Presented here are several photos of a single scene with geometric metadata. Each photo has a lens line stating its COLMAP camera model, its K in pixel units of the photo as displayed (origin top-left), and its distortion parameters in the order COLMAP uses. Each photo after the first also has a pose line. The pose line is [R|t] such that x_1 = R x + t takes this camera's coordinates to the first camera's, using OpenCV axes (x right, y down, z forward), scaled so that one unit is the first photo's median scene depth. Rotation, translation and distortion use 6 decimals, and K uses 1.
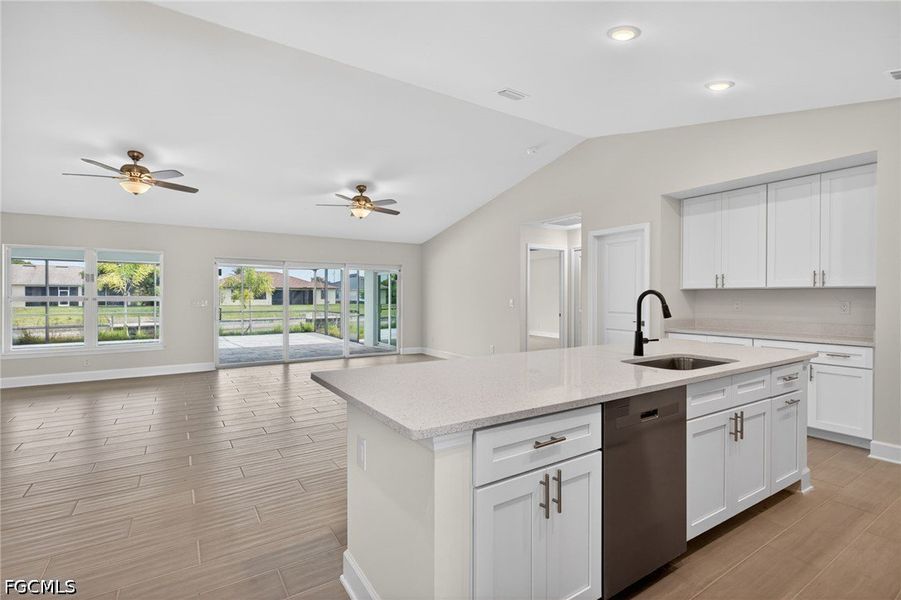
lens RADIAL K [[416.5, 0, 446.9], [0, 416.5, 296.3], [0, 0, 1]] dist [-0.001420, 0.000450]
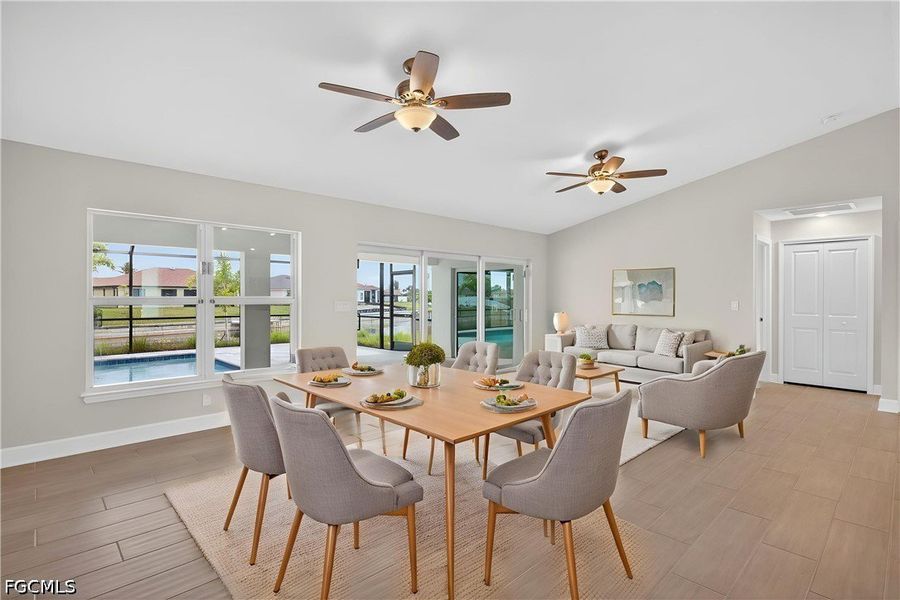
lens RADIAL K [[436.6, 0, 448.9], [0, 436.6, 299.0], [0, 0, 1]] dist [0.000438, -0.000762]
pose [[0.982162, -0.000107, 0.188039, -0.508220], [-0.000668, 0.999992, 0.004060, -0.000749], [-0.188038, -0.004113, 0.982153, 0.227919]]
